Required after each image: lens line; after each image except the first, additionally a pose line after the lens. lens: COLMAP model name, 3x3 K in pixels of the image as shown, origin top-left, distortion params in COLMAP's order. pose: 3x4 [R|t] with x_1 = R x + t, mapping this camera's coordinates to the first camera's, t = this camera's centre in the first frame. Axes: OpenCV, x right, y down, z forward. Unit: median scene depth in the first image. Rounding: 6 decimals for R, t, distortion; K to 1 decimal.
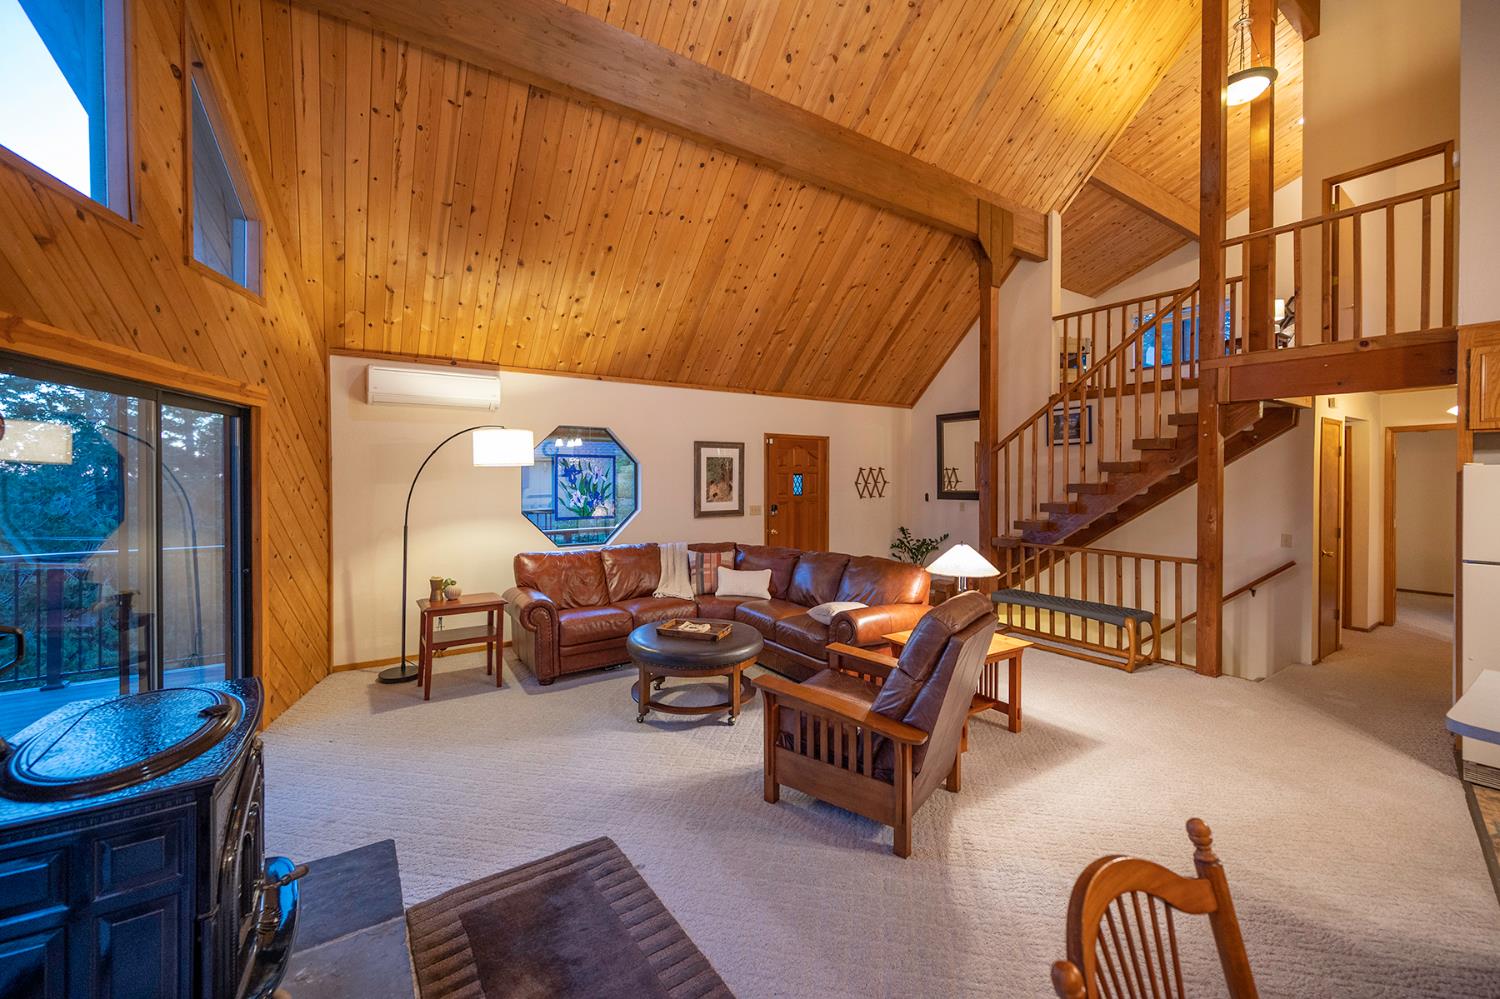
lens RADIAL K [[596.2, 0, 746.7], [0, 596.2, 482.3], [0, 0, 1]] dist [0.000924, 0.000051]
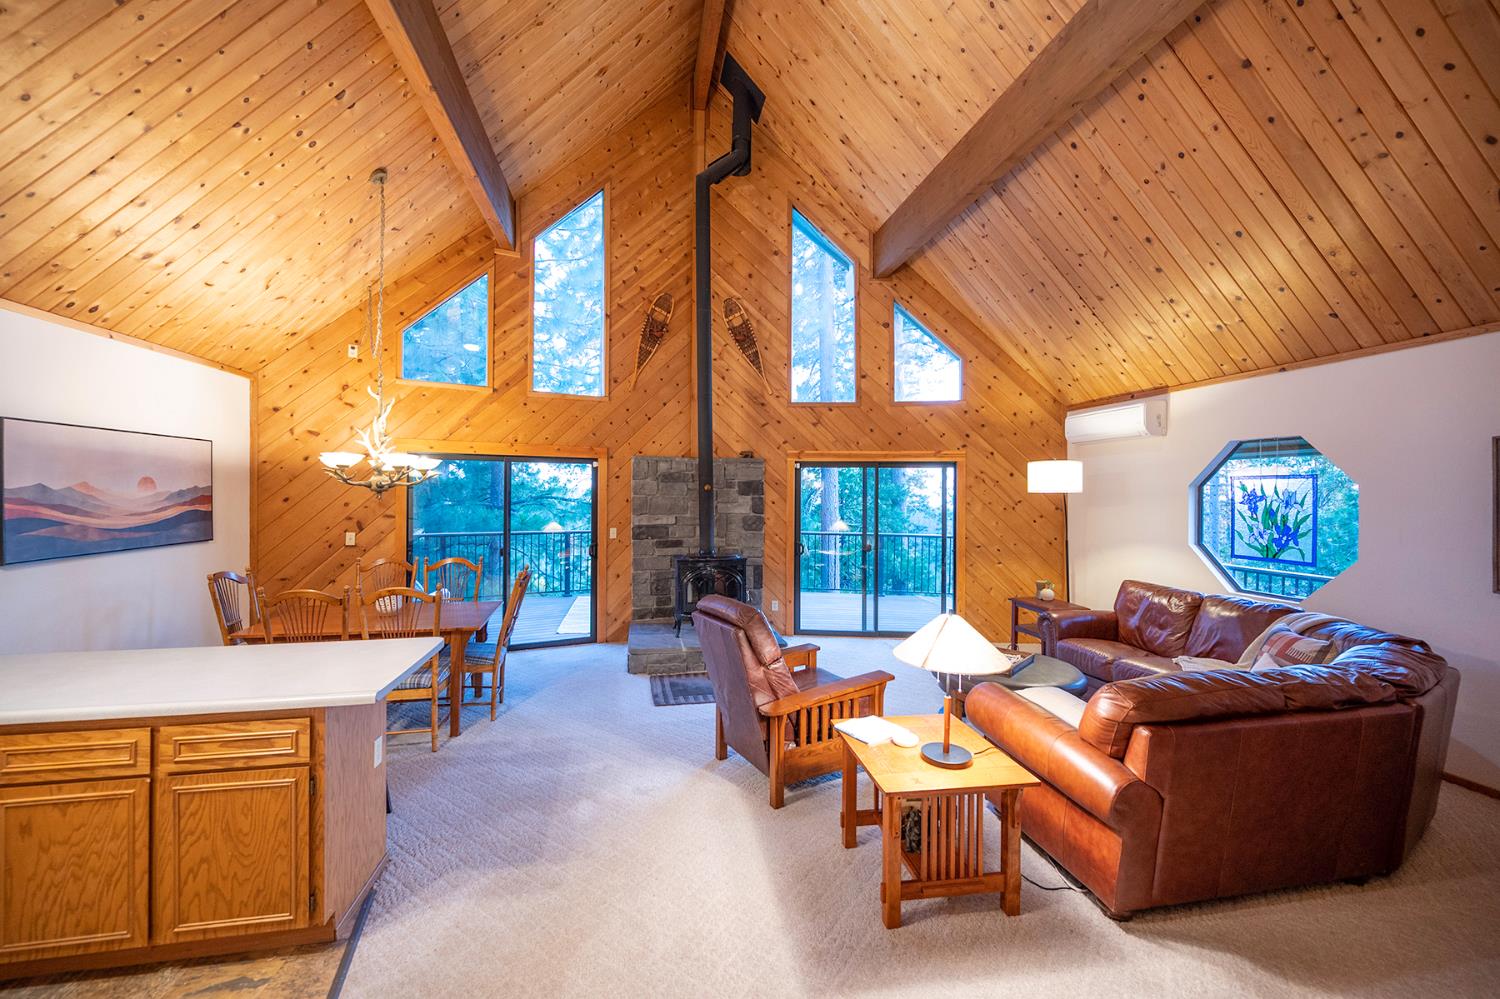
lens RADIAL K [[595.7, 0, 750.0], [0, 595.7, 499.5], [0, 0, 1]] dist [0.000623, -0.000010]
pose [[-0.389729, 0.004387, -0.920919, 0.686072], [-0.018840, 0.999741, 0.012735, -0.013597], [0.920737, 0.022314, -0.389546, 0.703119]]
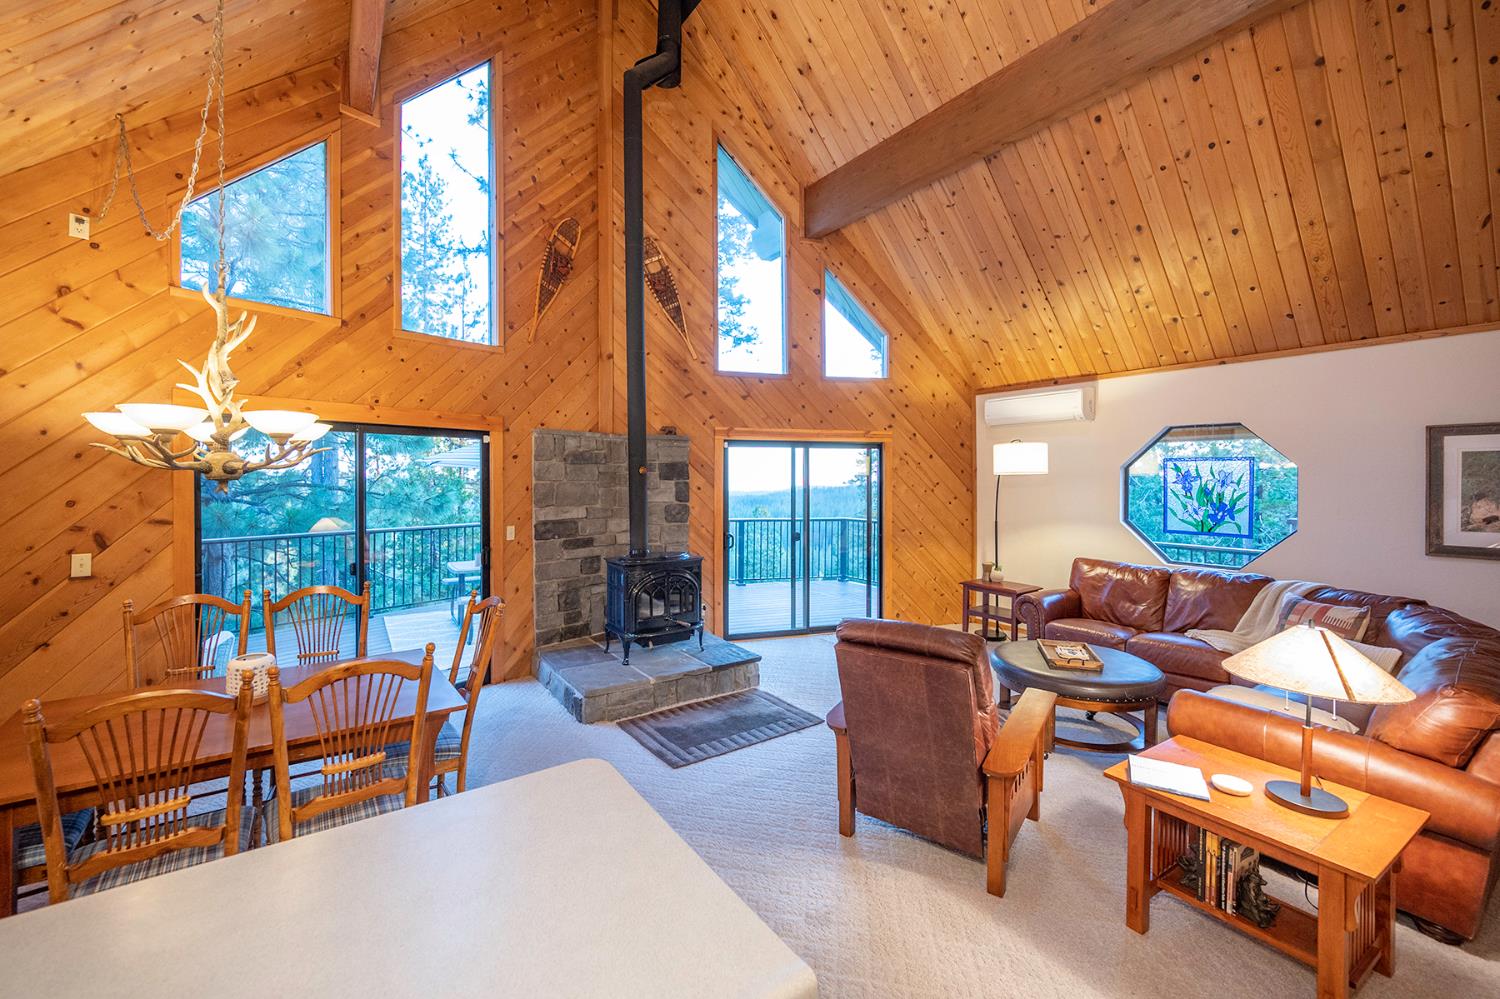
lens RADIAL K [[604.3, 0, 718.0], [0, 604.3, 488.7], [0, 0, 1]] dist [-0.001325, 0.000142]
pose [[-0.010623, 0.016847, -0.999802, 0.591849], [-0.011129, 0.999794, 0.016965, -0.010134], [0.999882, 0.011307, -0.010433, 0.333712]]
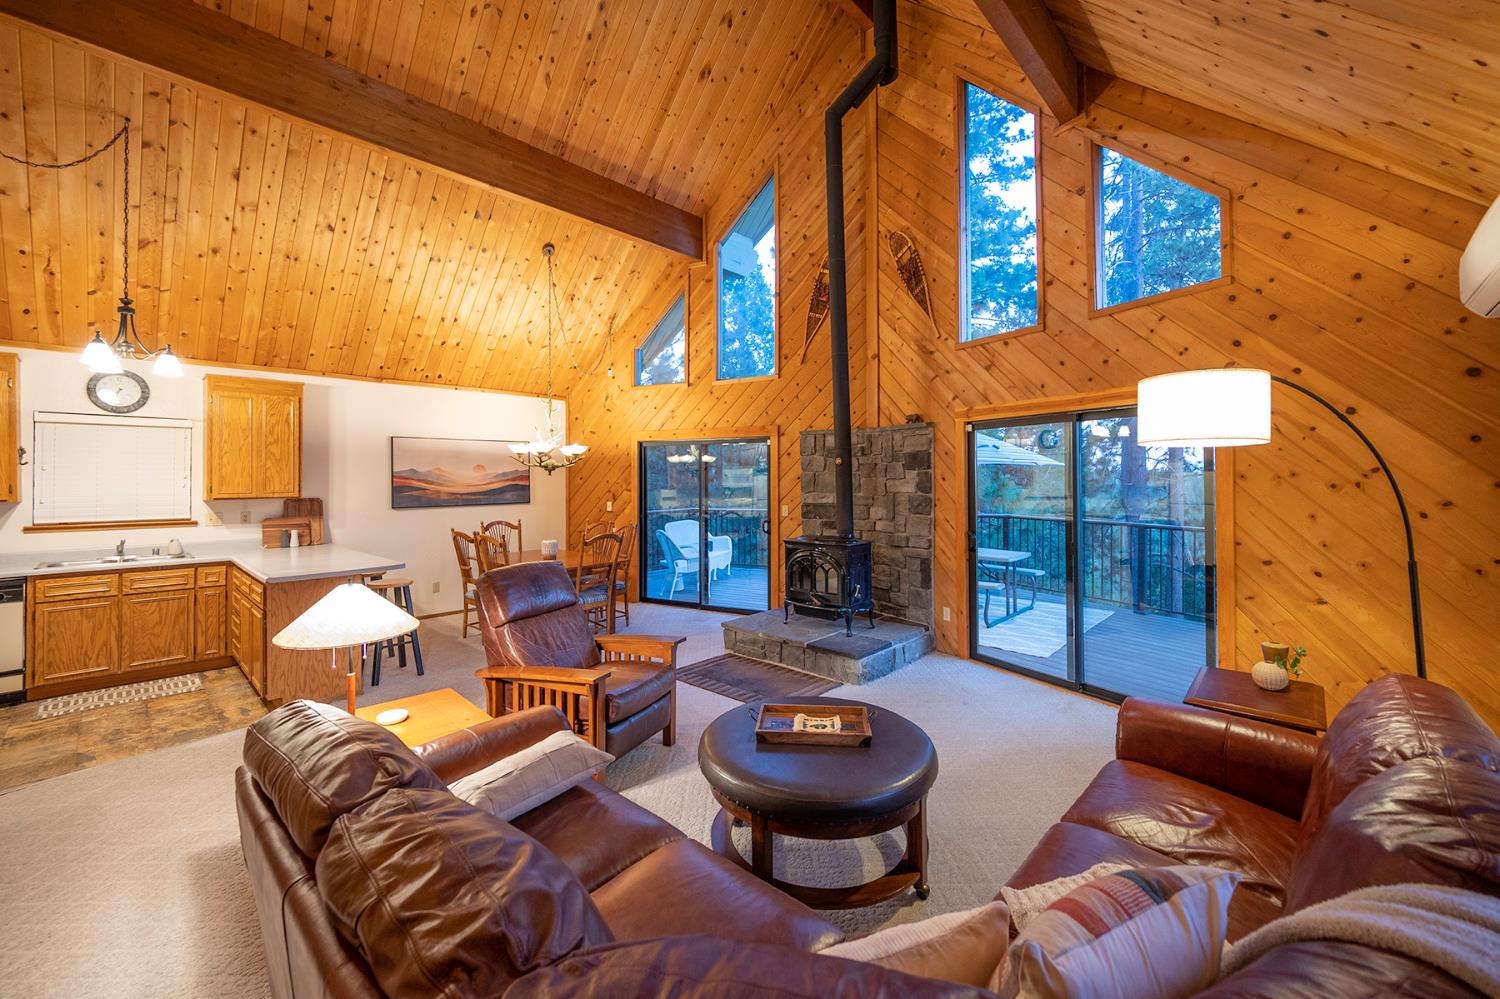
lens RADIAL K [[612.0, 0, 749.7], [0, 612.0, 480.7], [0, 0, 1]] dist [0.000609, 0.000038]
pose [[-0.976344, 0.001519, -0.216216, 0.075553], [-0.001143, 0.999925, 0.012185, -0.001310], [0.216219, 0.012144, -0.976269, 1.121068]]
